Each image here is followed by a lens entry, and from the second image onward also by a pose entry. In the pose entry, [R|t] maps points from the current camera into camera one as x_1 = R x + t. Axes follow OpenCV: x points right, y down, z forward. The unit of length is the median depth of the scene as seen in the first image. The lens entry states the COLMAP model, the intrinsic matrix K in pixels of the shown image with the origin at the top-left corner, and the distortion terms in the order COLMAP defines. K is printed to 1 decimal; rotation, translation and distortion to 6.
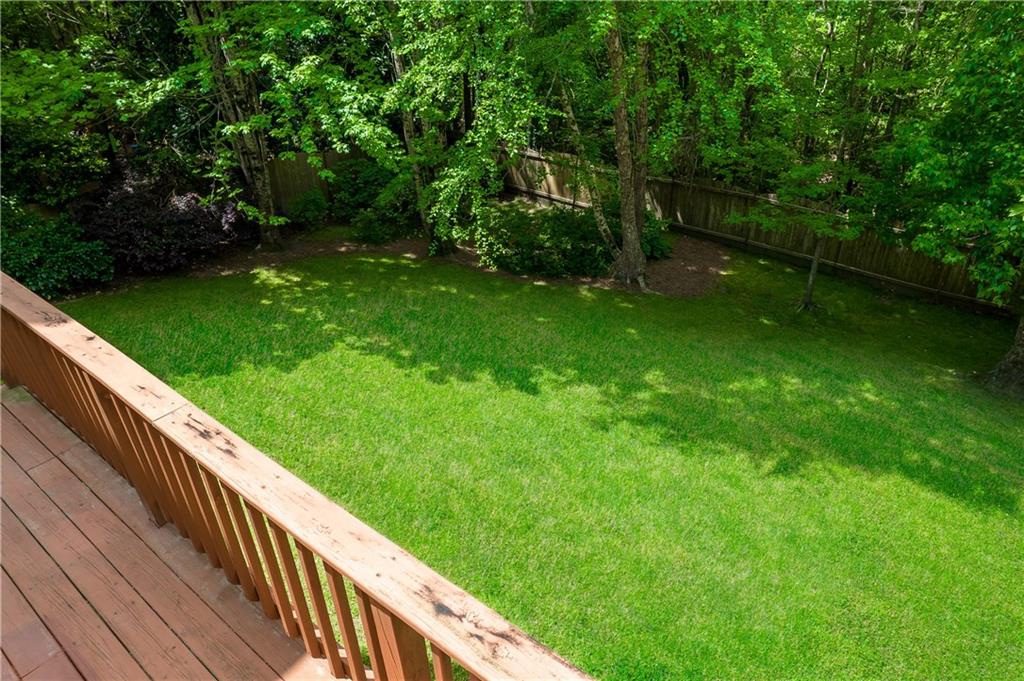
lens RADIAL K [[670.2, 0, 512.0], [0, 670.2, 340.5], [0, 0, 1]] dist [-0.090902, 0.091401]
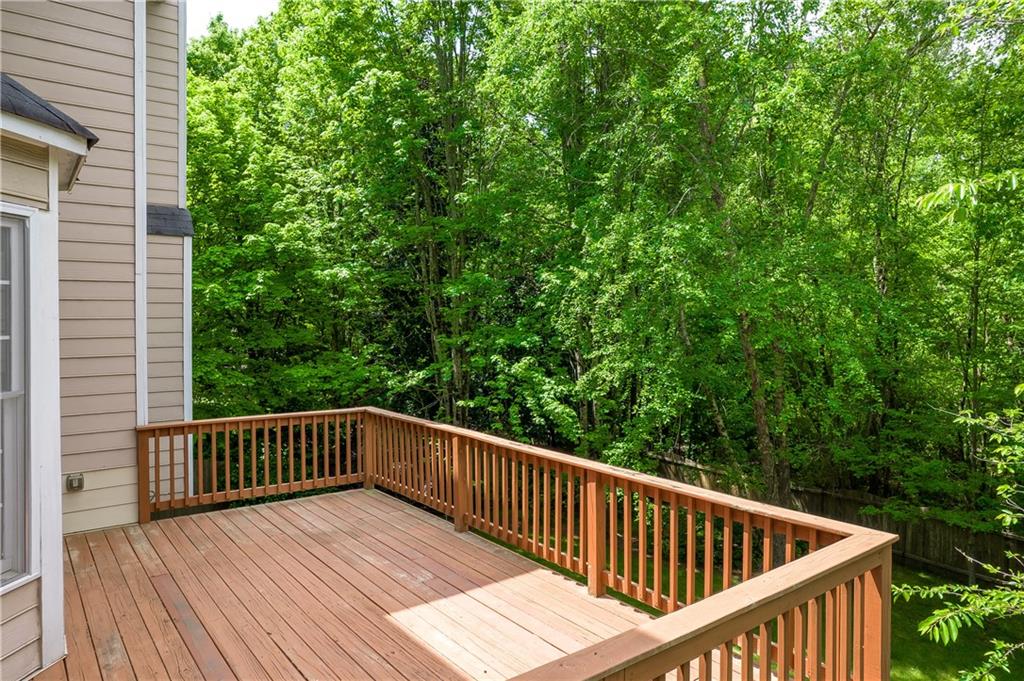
lens RADIAL K [[670.2, 0, 512.0], [0, 670.2, 340.5], [0, 0, 1]] dist [-0.090902, 0.091401]
pose [[0.969530, 0.027028, -0.243476, 0.019871], [-0.136675, 0.884508, -0.446056, 0.186075], [0.203300, 0.465742, 0.861251, -0.276633]]
